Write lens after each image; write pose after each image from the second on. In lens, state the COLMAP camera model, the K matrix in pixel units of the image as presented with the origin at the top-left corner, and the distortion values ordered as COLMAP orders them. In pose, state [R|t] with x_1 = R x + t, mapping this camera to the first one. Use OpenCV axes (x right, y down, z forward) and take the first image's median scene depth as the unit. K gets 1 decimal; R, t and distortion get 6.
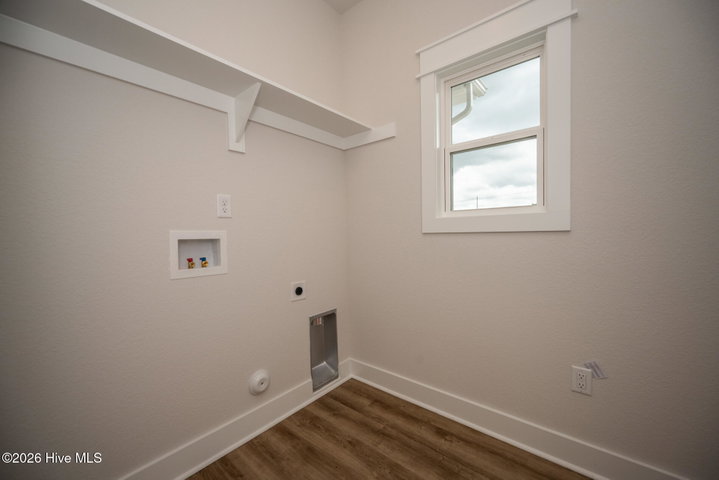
lens RADIAL K [[281.5, 0, 359.8], [0, 281.5, 237.2], [0, 0, 1]] dist [-0.003267, -0.000091]
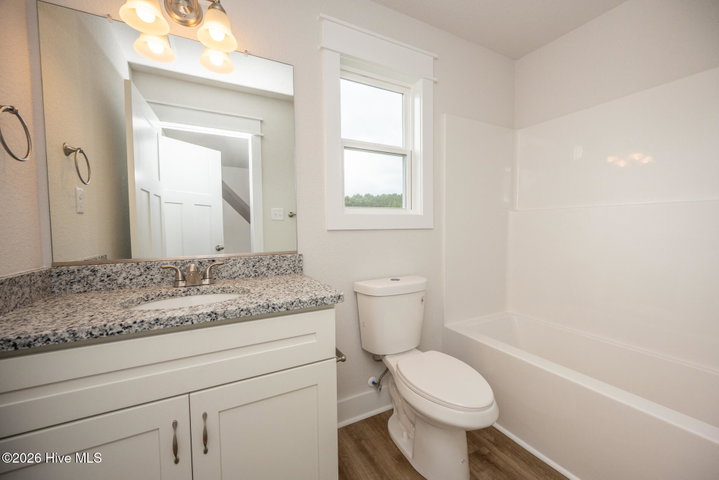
lens RADIAL K [[281.5, 0, 359.9], [0, 281.5, 241.7], [0, 0, 1]] dist [-0.003267, -0.000091]
pose [[0.377742, -0.030771, 0.925400, -0.660546], [0.017309, 0.999508, 0.026170, 0.001311], [-0.925749, 0.006132, 0.378088, 0.692559]]
